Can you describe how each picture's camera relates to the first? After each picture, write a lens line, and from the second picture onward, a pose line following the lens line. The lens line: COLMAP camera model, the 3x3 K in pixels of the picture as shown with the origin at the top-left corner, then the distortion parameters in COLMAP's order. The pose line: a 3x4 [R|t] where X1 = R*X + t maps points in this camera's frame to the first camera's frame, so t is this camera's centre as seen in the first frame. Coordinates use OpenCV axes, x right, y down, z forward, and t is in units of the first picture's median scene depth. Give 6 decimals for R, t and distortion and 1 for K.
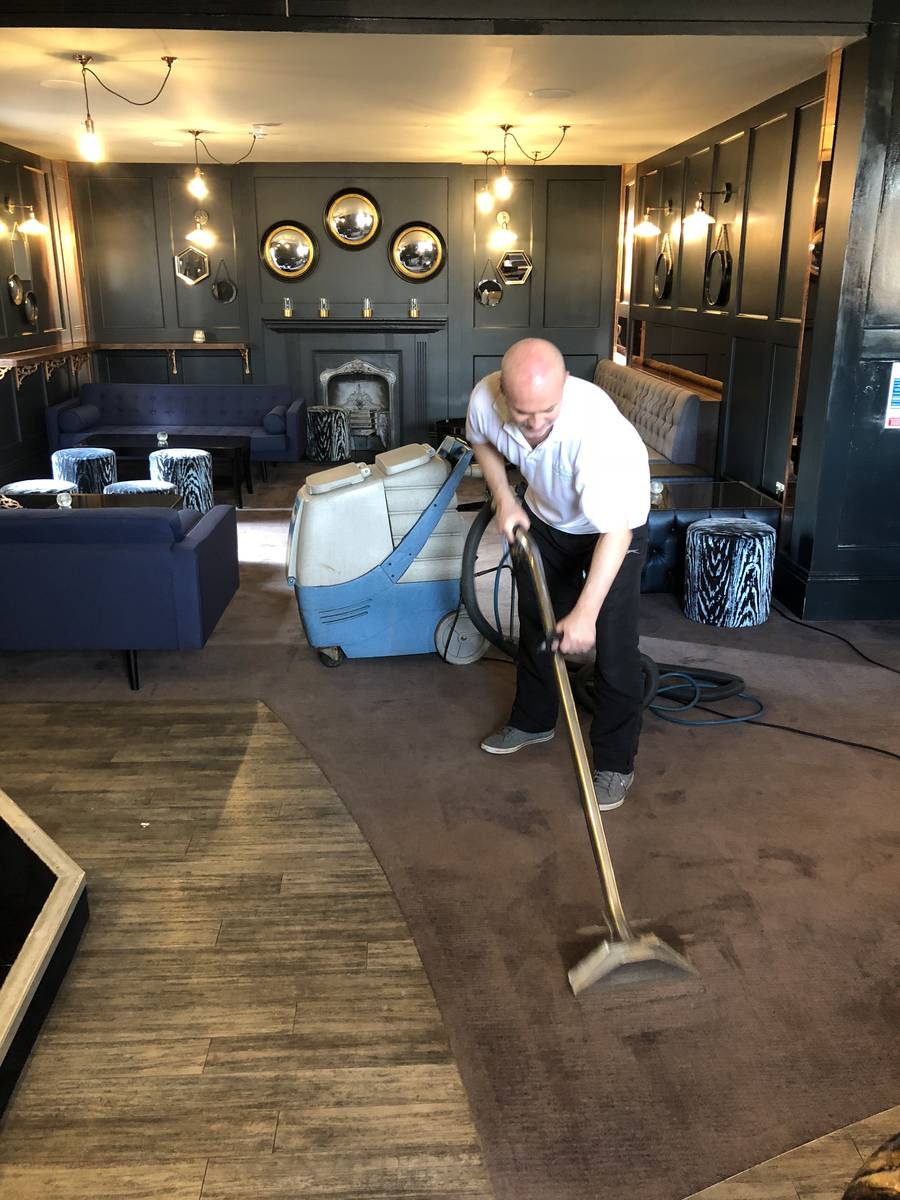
lens RADIAL K [[976.9, 0, 453.7], [0, 976.9, 600.3], [0, 0, 1]] dist [-0.004182, -0.004518]
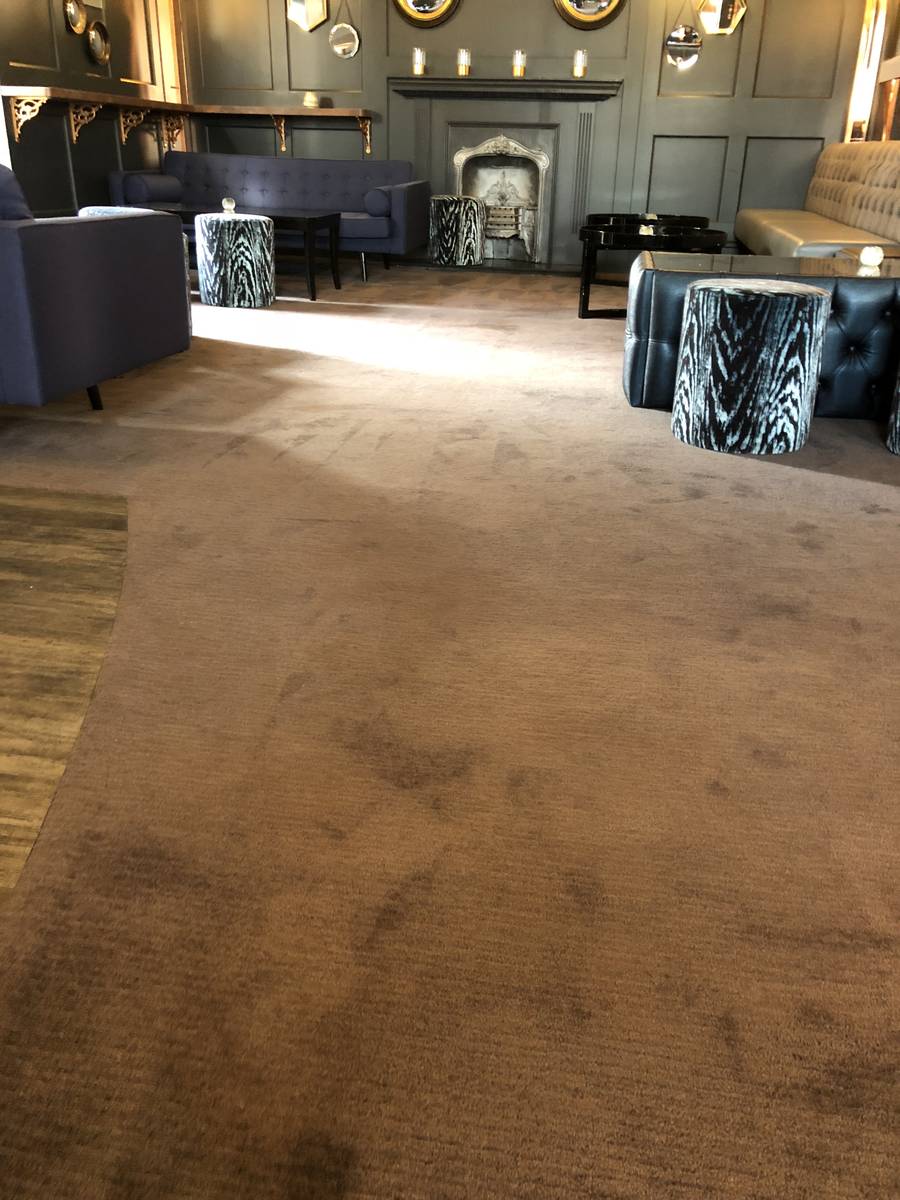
lens RADIAL K [[976.9, 0, 447.7], [0, 976.9, 596.3], [0, 0, 1]] dist [-0.004182, -0.004518]
pose [[0.974060, 0.110646, -0.197392, 0.055923], [-0.088349, 0.989026, 0.118415, 0.031600], [0.208328, -0.097904, 0.973147, 0.193086]]
